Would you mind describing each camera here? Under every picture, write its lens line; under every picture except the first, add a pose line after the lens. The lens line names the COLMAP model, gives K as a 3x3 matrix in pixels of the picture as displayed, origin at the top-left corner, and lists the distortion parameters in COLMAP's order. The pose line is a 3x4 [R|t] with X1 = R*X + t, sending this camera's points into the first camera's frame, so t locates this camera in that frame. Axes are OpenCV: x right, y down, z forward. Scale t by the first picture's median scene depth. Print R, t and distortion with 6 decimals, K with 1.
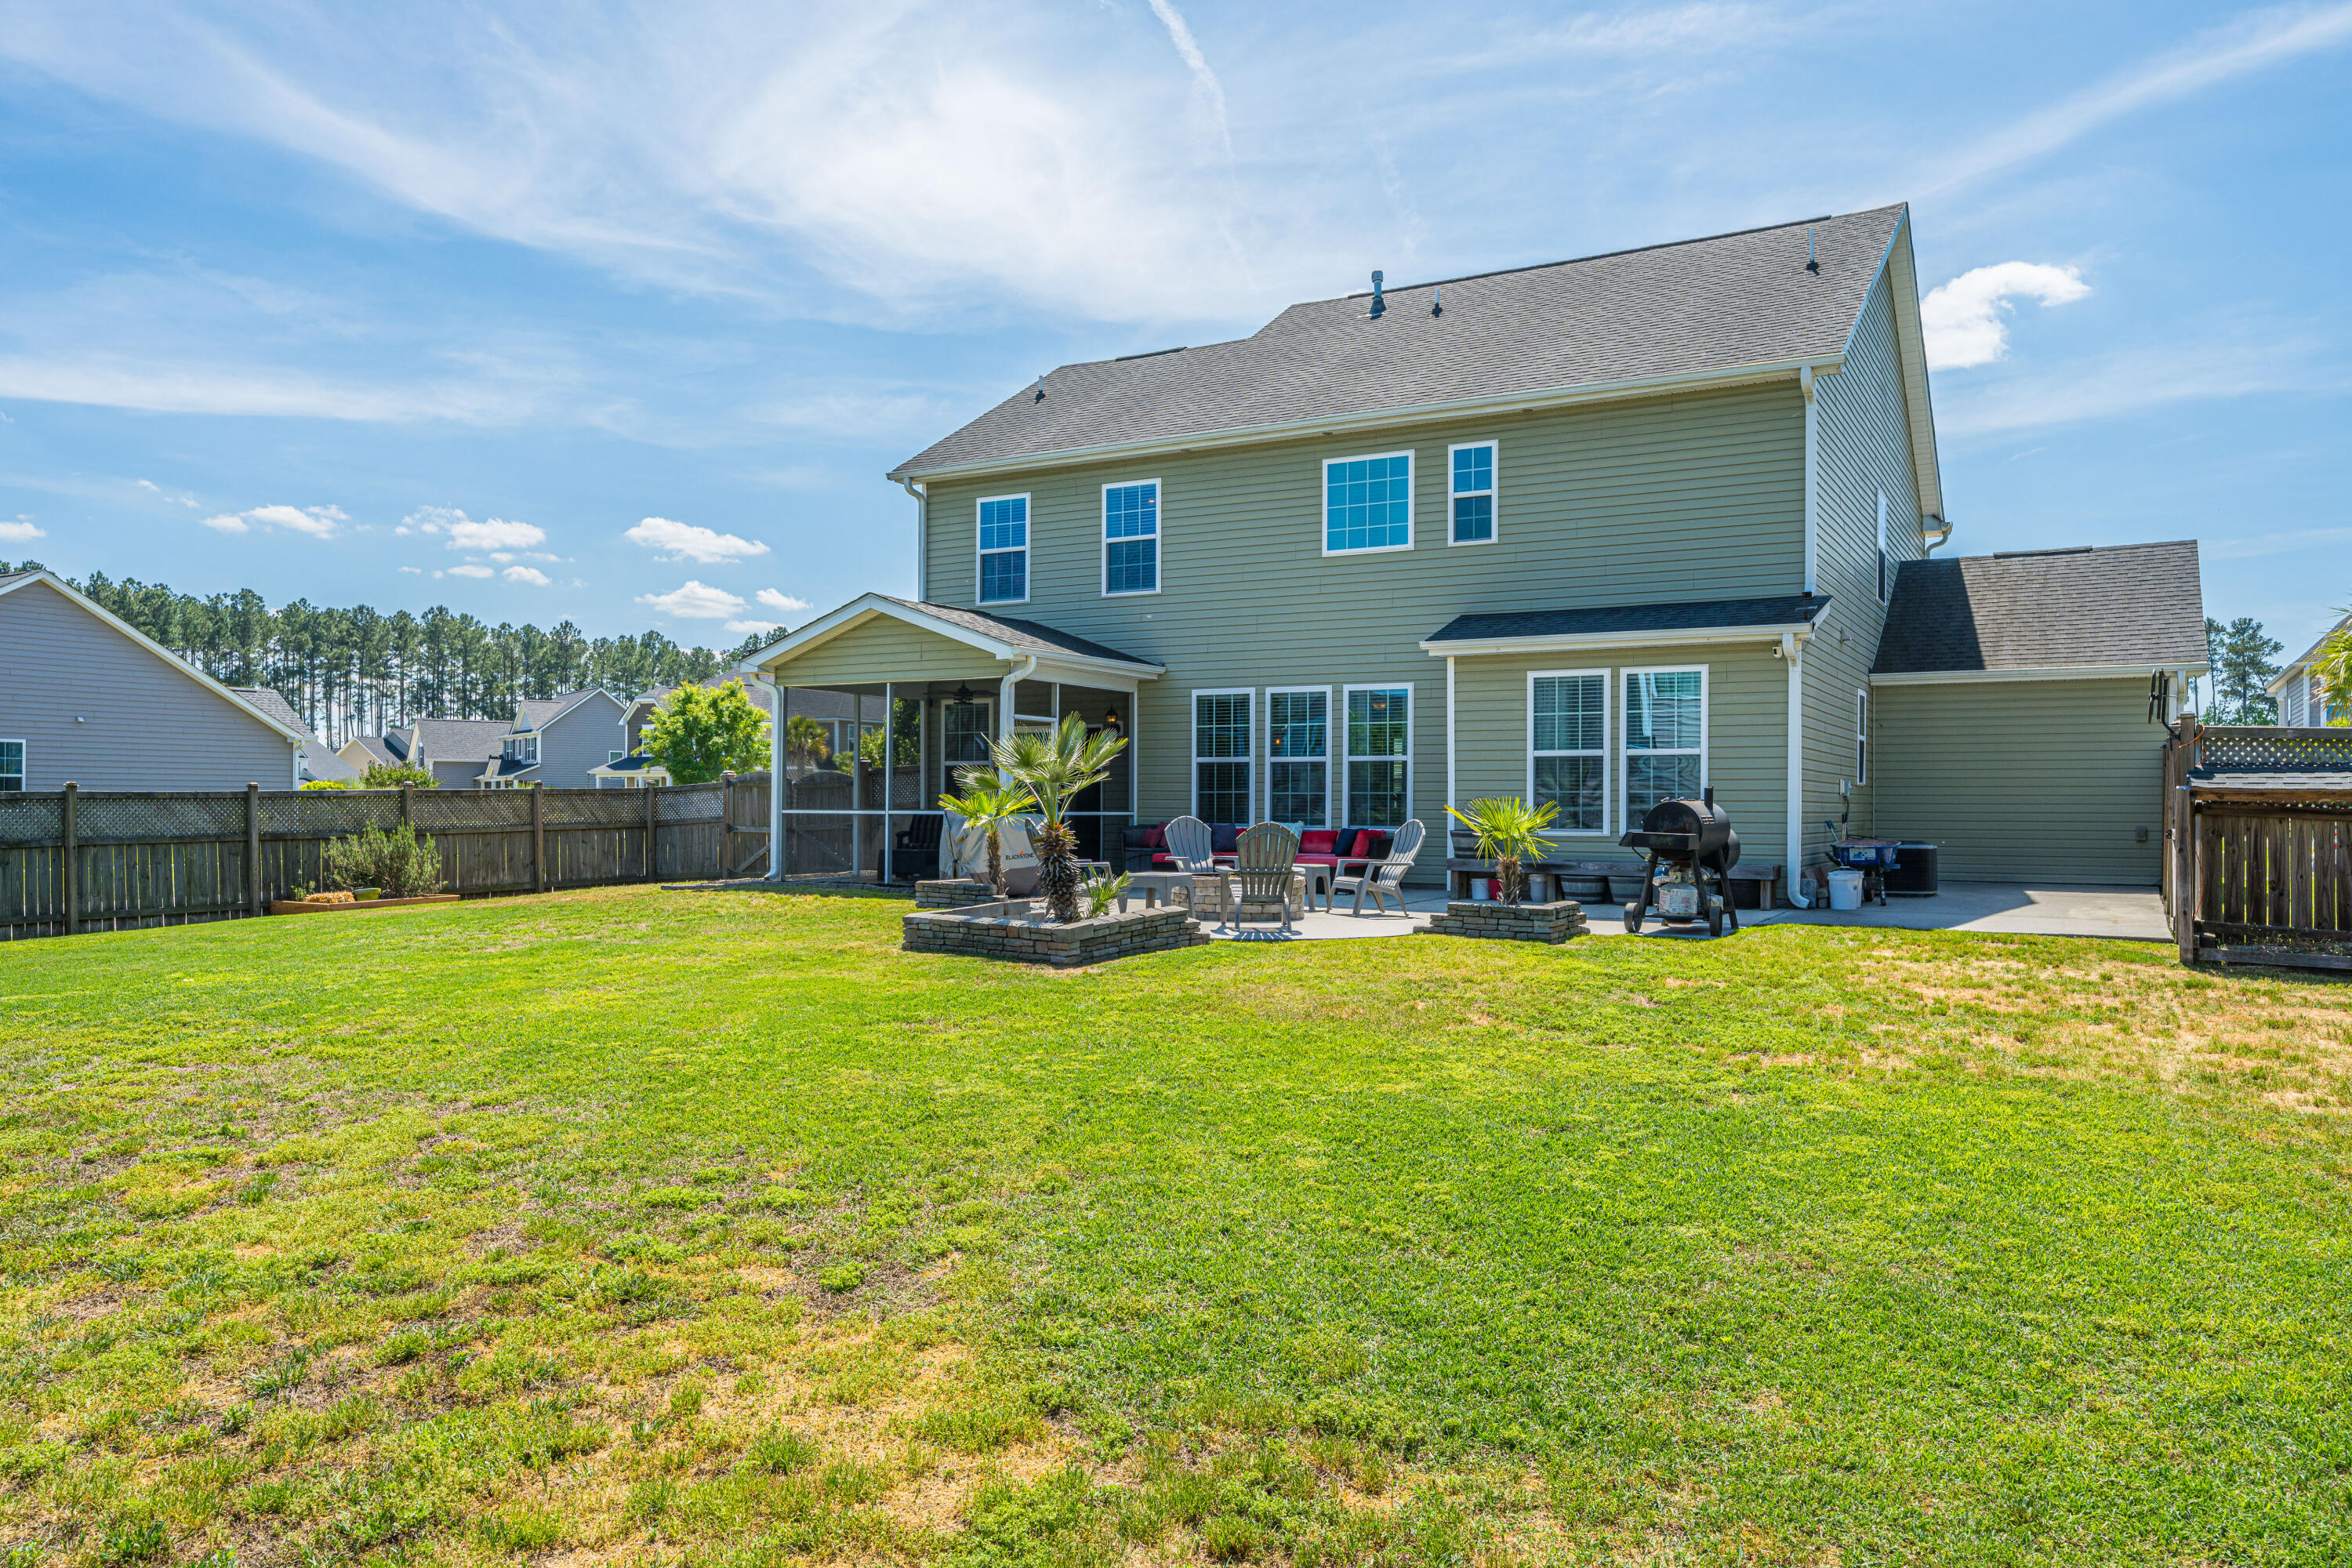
lens RADIAL K [[1656.0, 0, 1175.8], [0, 1656.0, 790.8], [0, 0, 1]] dist [0.001290, -0.001197]
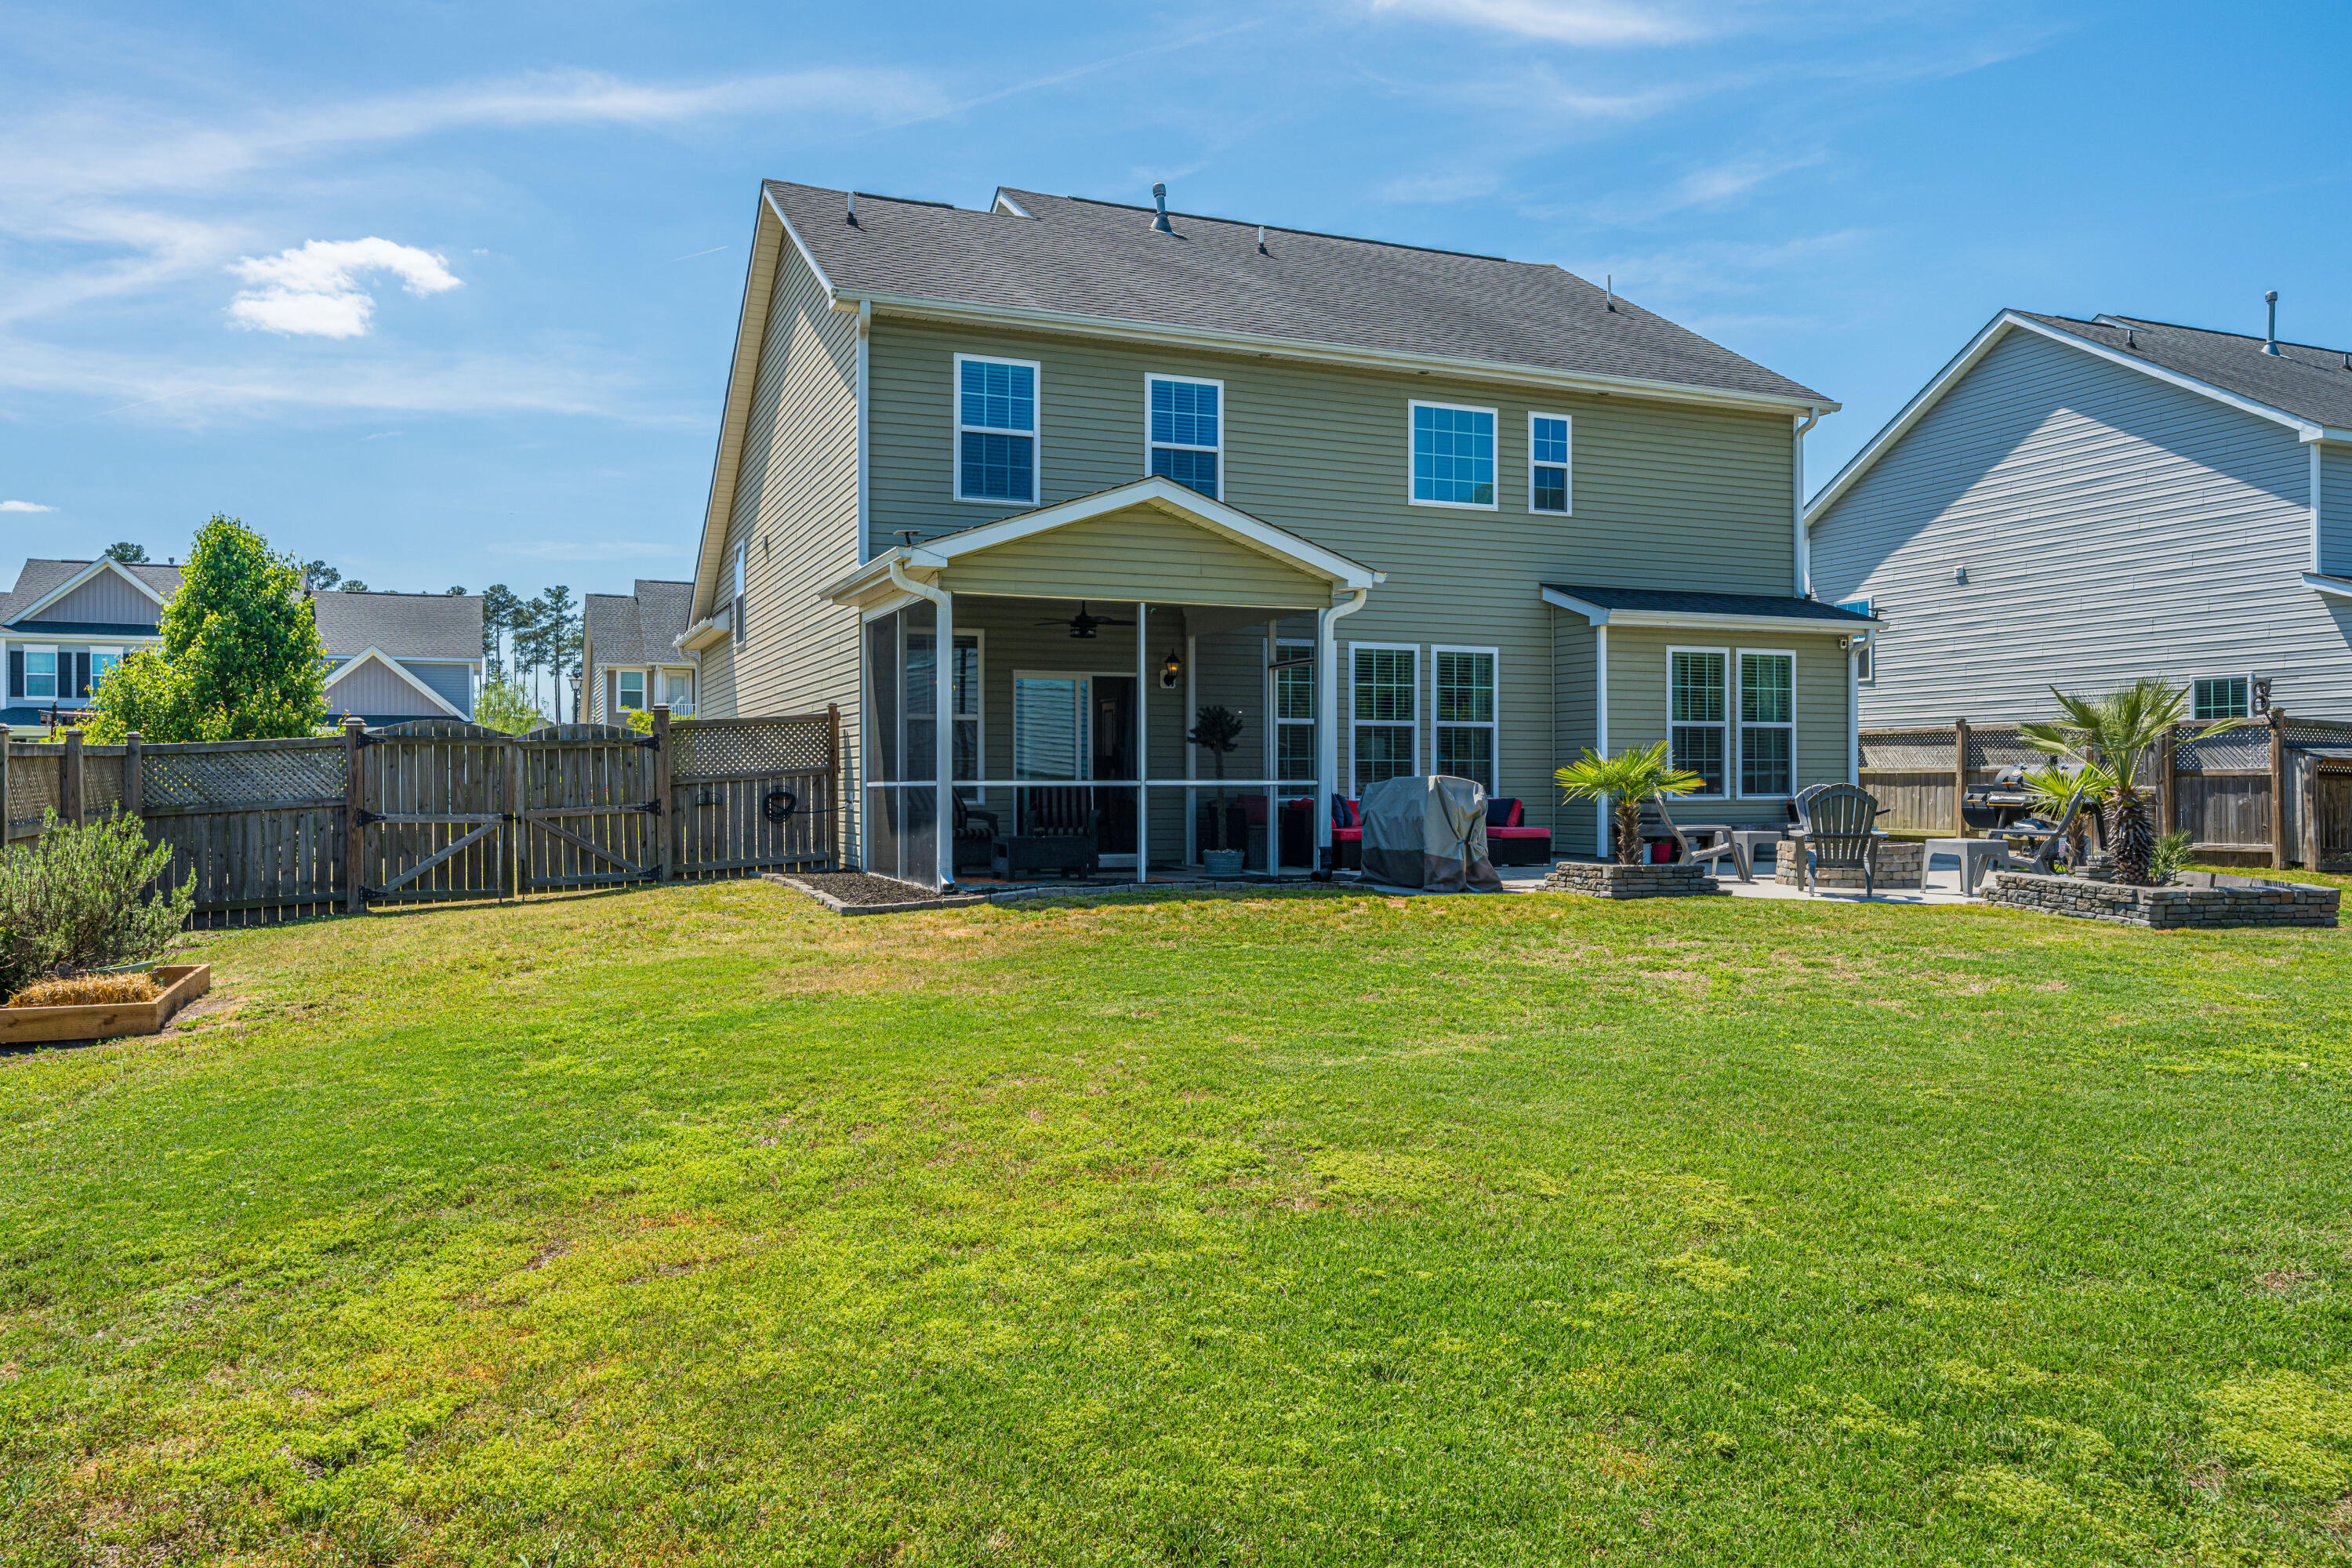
lens RADIAL K [[1656.0, 0, 1175.8], [0, 1656.0, 788.6], [0, 0, 1]] dist [0.001290, -0.001197]
pose [[0.594293, -0.008400, 0.804205, -0.753646], [-0.001708, 0.999930, 0.011707, 0.006796], [-0.804247, -0.008330, 0.594237, 0.568434]]
